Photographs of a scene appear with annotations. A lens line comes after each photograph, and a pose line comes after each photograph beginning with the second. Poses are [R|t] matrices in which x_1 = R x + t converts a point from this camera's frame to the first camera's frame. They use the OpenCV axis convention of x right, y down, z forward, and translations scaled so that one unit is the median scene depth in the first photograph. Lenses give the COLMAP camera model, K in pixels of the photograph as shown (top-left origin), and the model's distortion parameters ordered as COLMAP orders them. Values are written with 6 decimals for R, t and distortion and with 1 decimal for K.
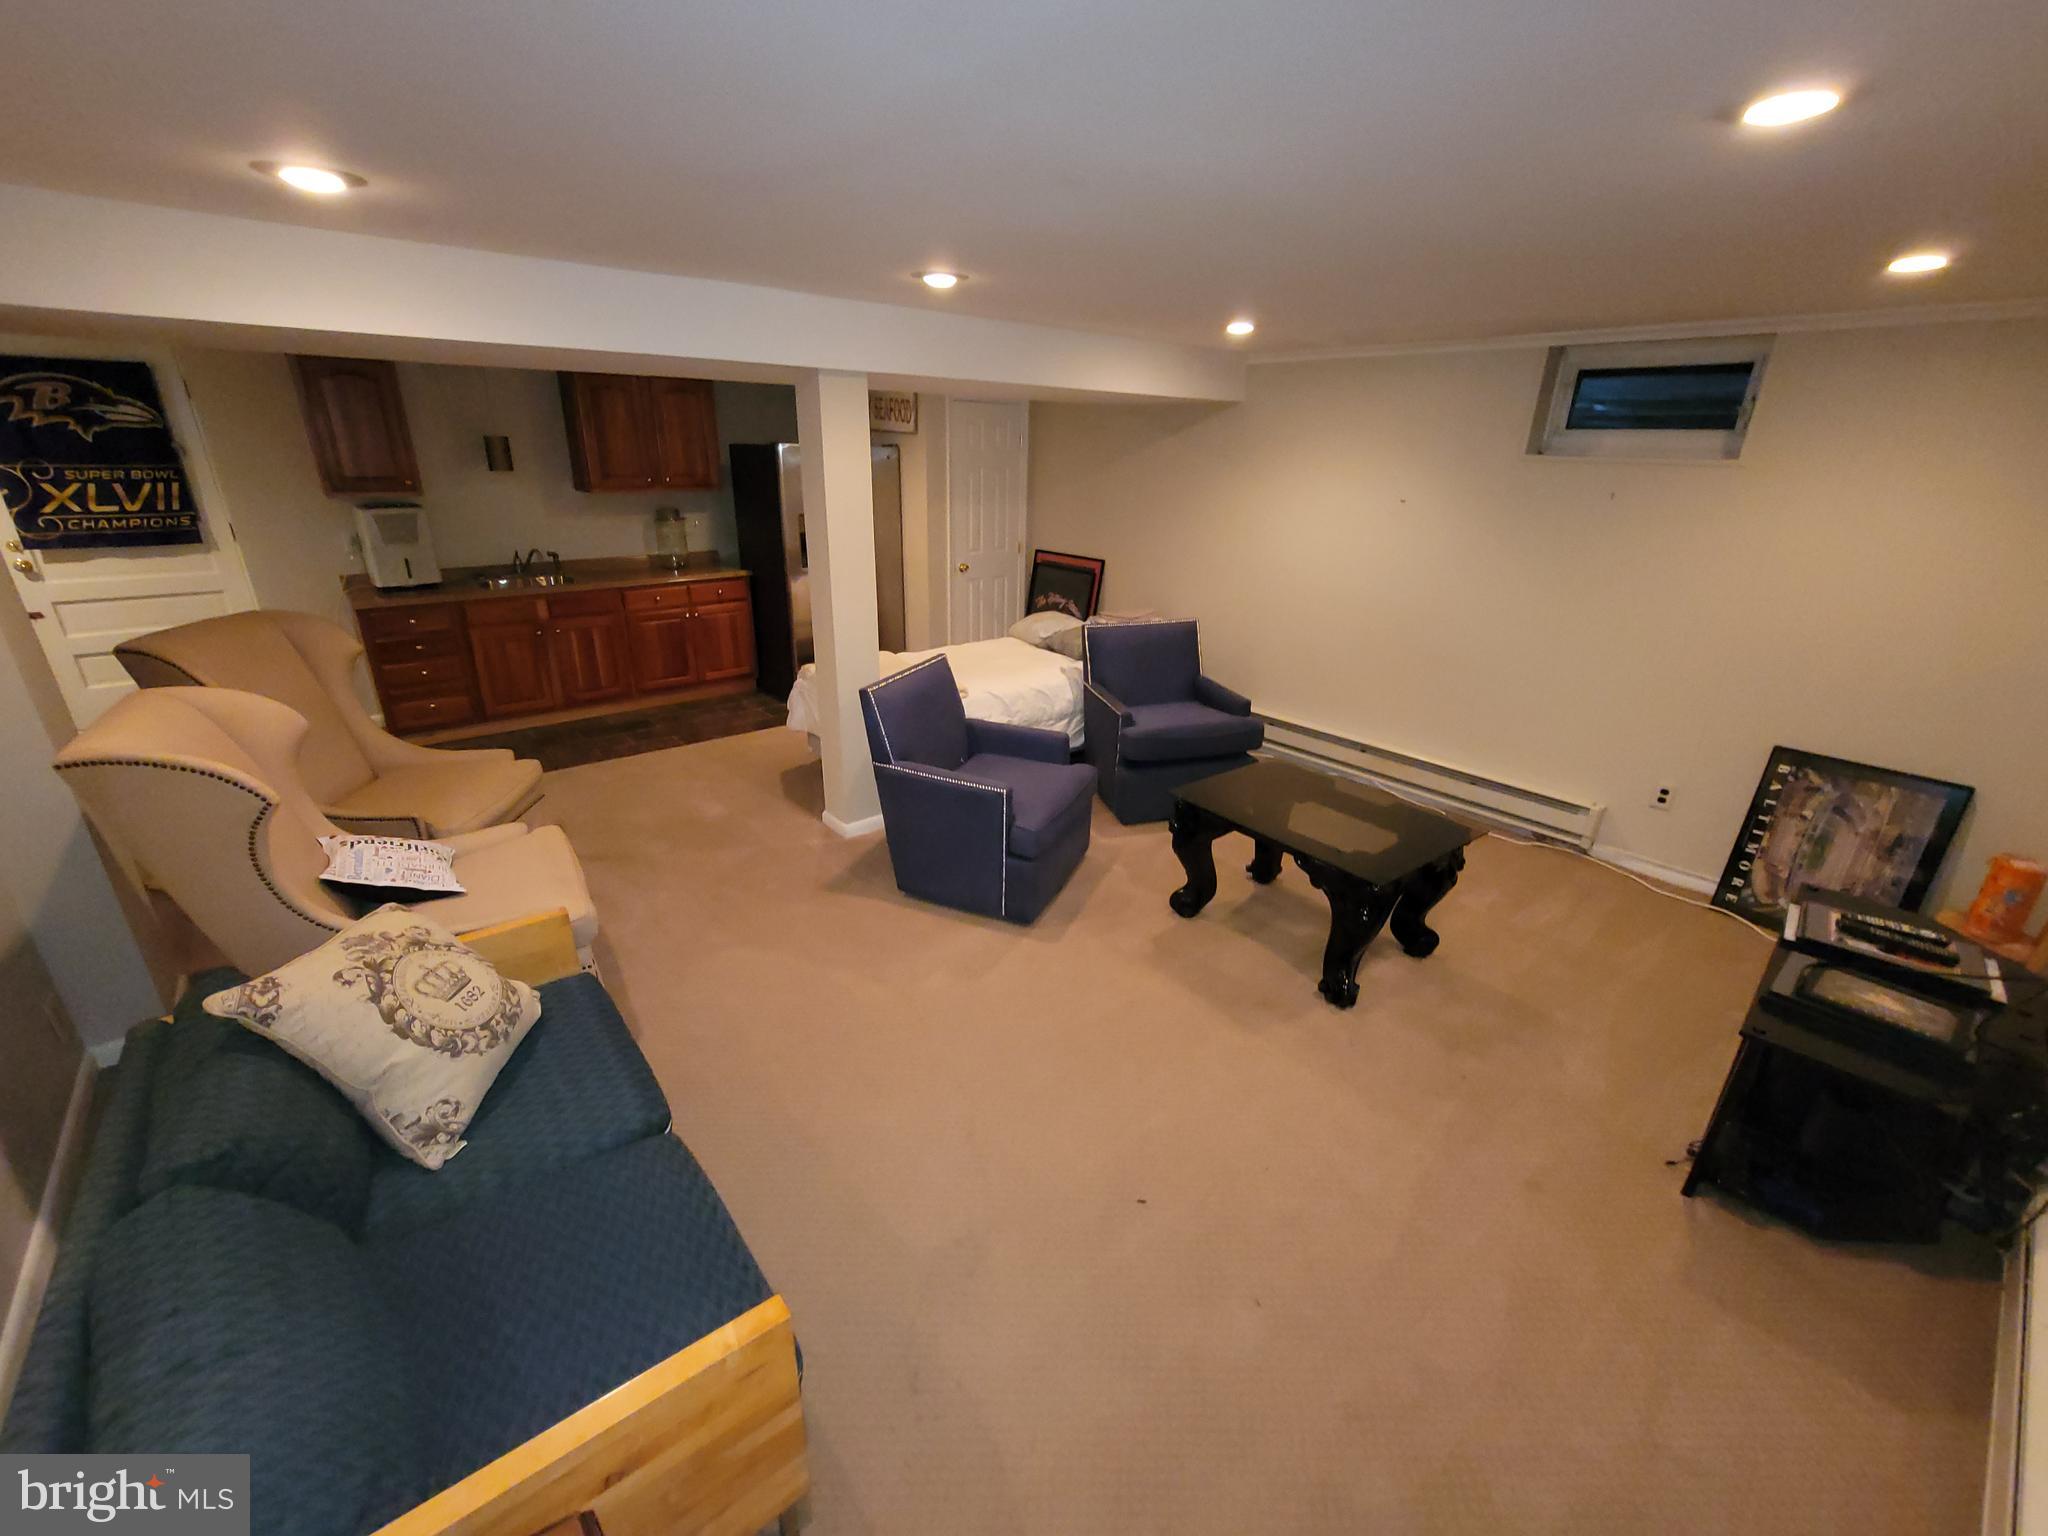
lens RADIAL K [[837.3, 0, 1011.6], [0, 837.3, 769.5], [0, 0, 1]] dist [-0.006178, 0.000703]
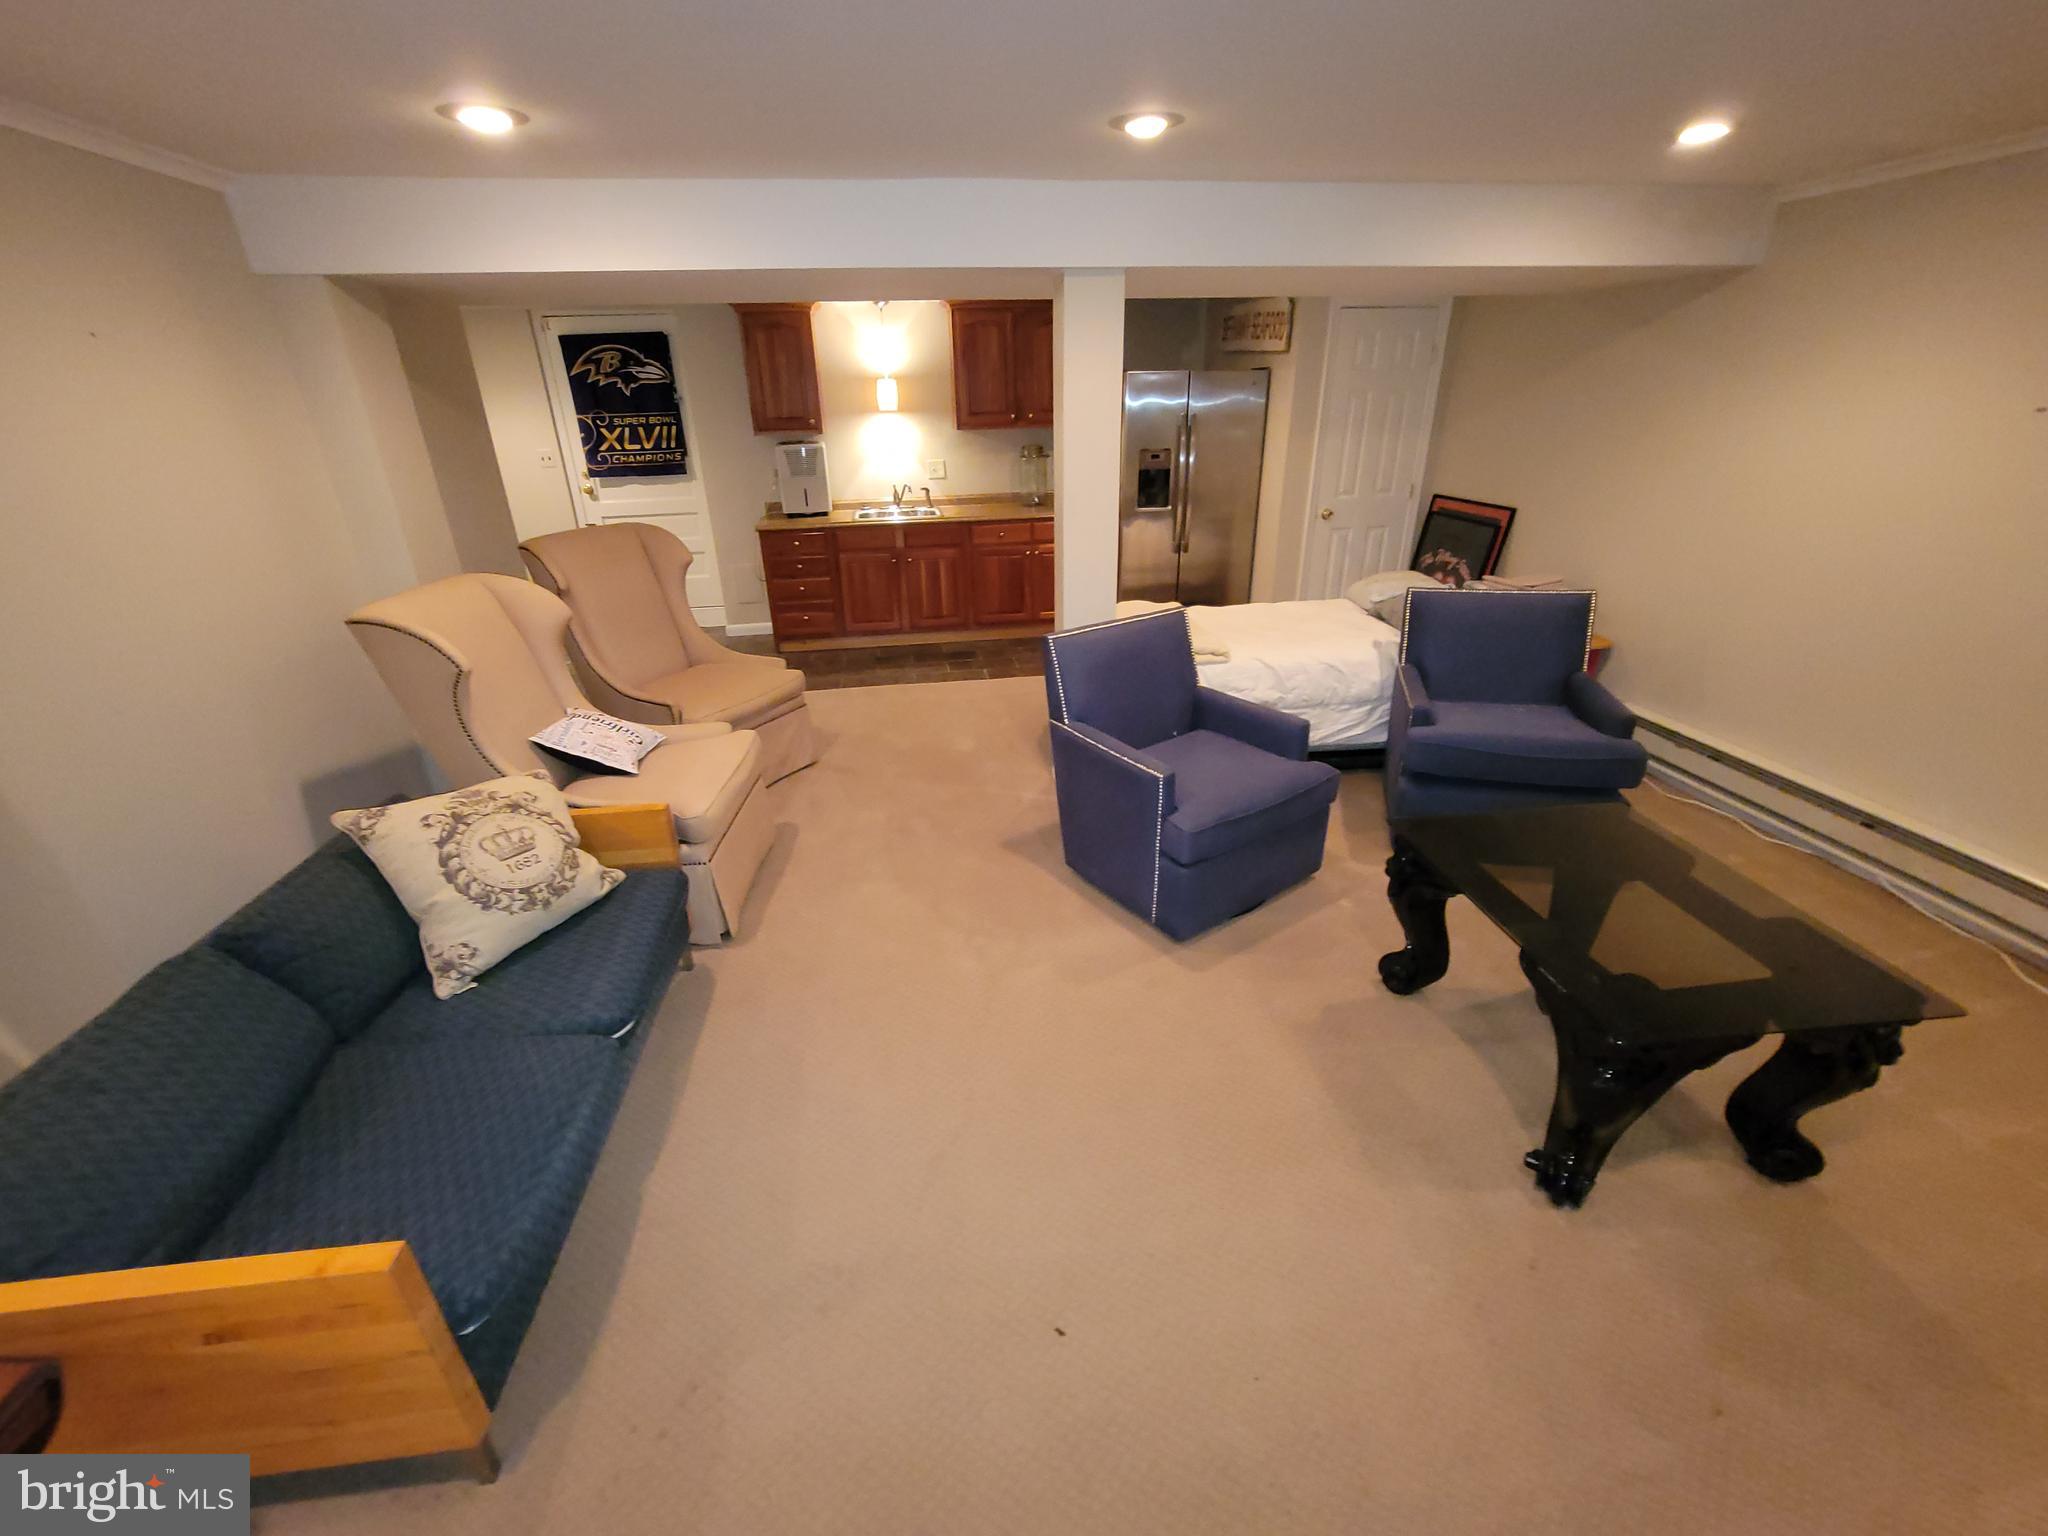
lens RADIAL K [[837.3, 0, 1012.9], [0, 837.3, 771.0], [0, 0, 1]] dist [-0.006178, 0.000703]
pose [[0.849901, 0.180012, -0.495241, 0.206880], [-0.153170, 0.983654, 0.094682, -0.025944], [0.504189, -0.004614, 0.863581, 0.166431]]
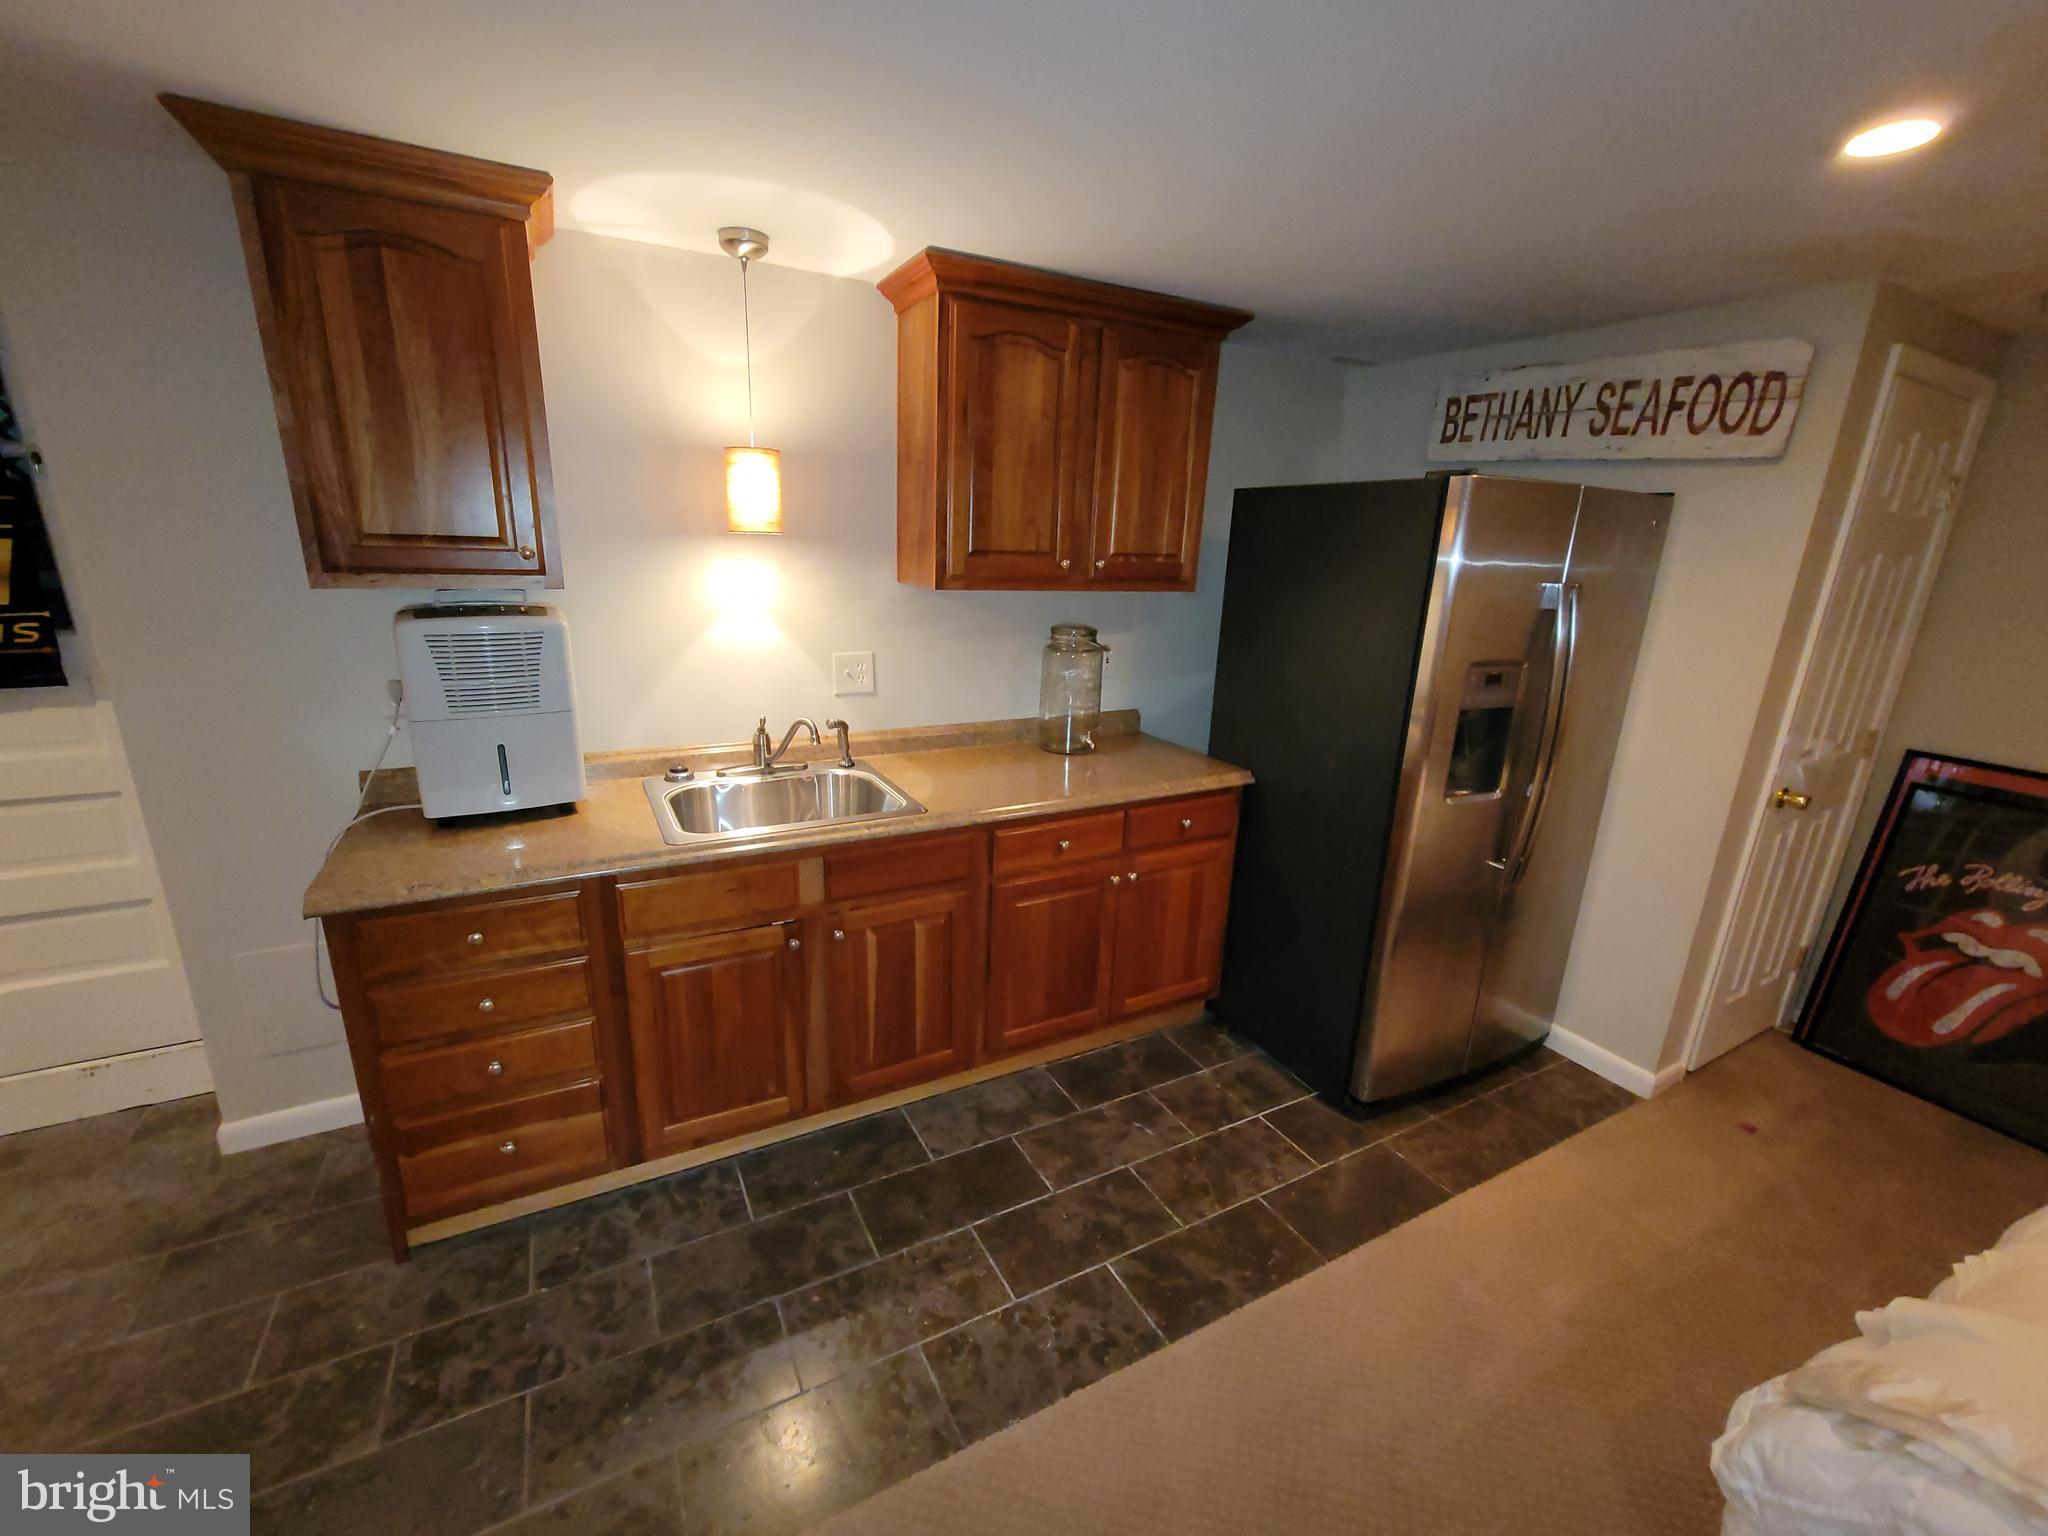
lens RADIAL K [[837.3, 0, 1018.4], [0, 837.3, 777.3], [0, 0, 1]] dist [-0.006178, 0.000703]
pose [[0.978998, 0.070653, -0.191234, -0.511507], [-0.088931, 0.992077, -0.088739, -0.275362], [0.183449, 0.103882, 0.977525, 0.818638]]
